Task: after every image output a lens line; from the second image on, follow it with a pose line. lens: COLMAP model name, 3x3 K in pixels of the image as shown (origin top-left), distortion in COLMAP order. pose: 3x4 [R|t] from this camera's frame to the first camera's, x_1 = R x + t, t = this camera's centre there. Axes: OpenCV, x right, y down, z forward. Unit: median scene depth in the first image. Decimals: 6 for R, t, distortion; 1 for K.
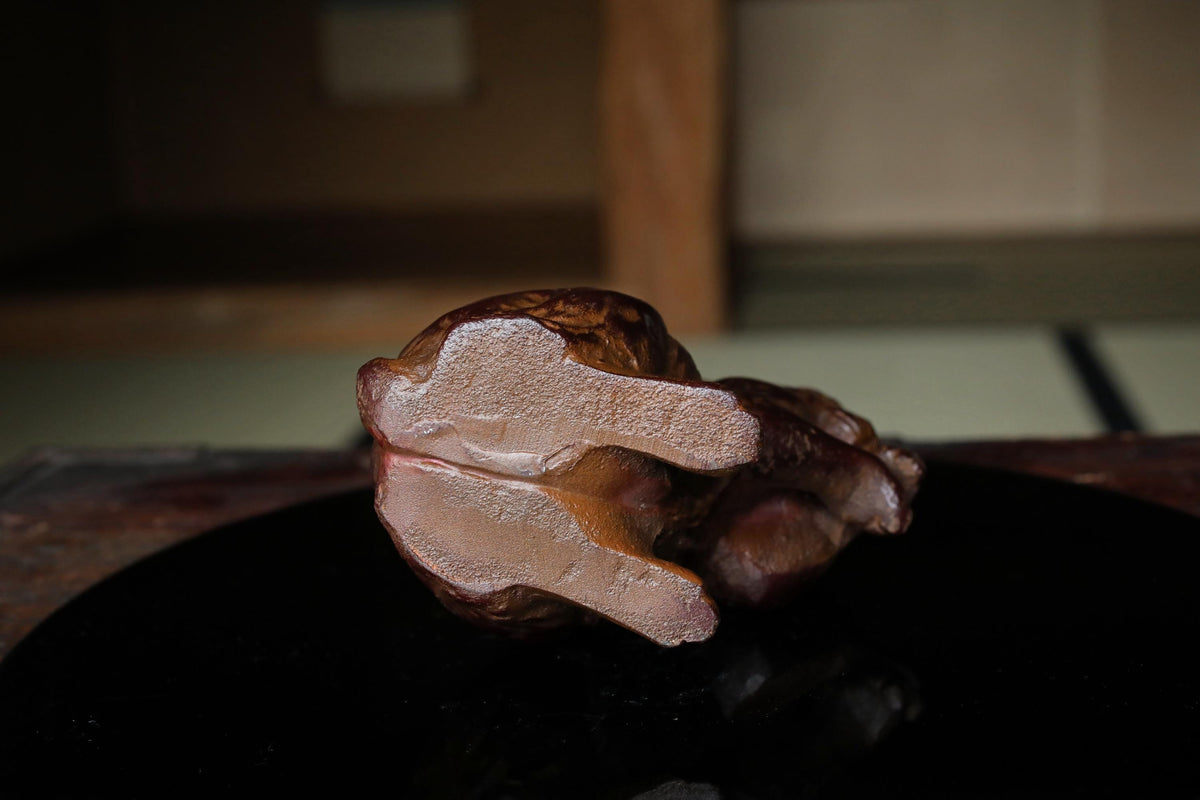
lens RADIAL K [[2016.2, 0, 608.8], [0, 2016.2, 390.6], [0, 0, 1]] dist [0.021413, 0.000000]
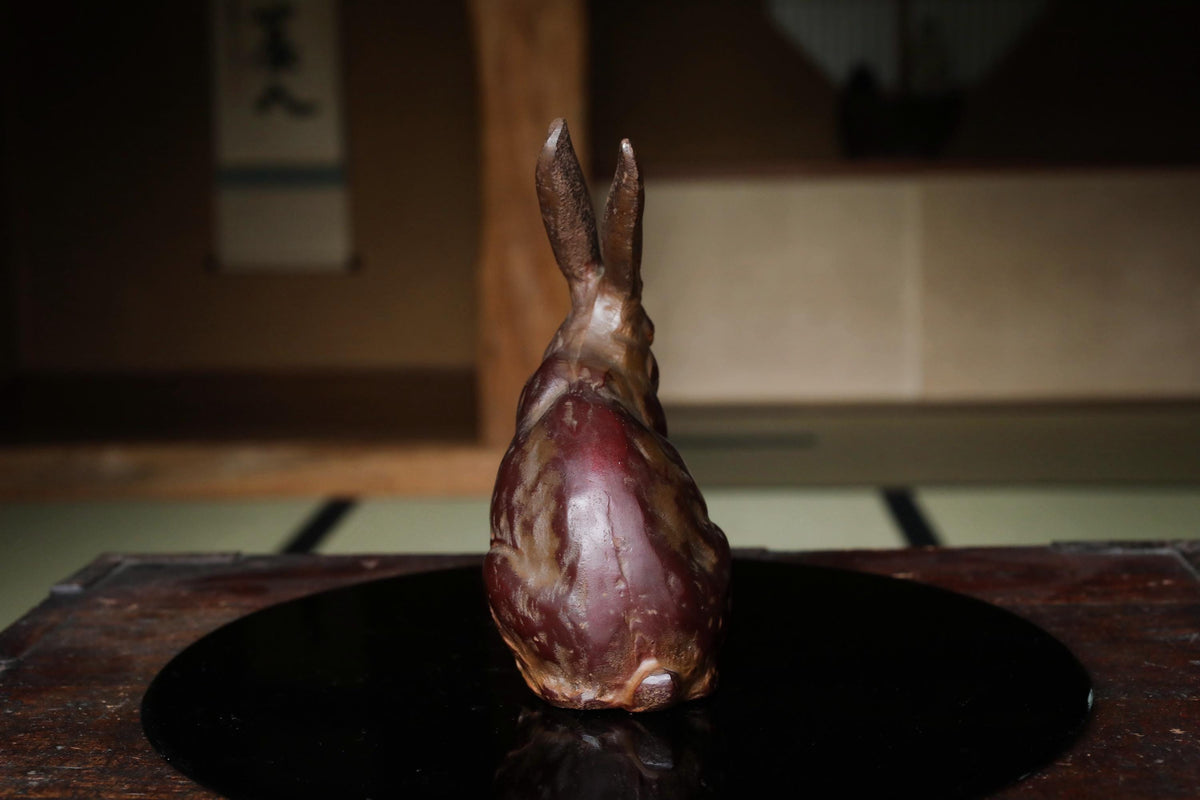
lens RADIAL K [[2016.2, 0, 599.7], [0, 2016.2, 410.8], [0, 0, 1]] dist [0.021413, 0.000000]
pose [[0.996913, 0.015631, 0.076937, -0.073735], [-0.010055, 0.997329, -0.072339, 0.030267], [-0.077862, 0.071342, 0.994408, -0.351237]]
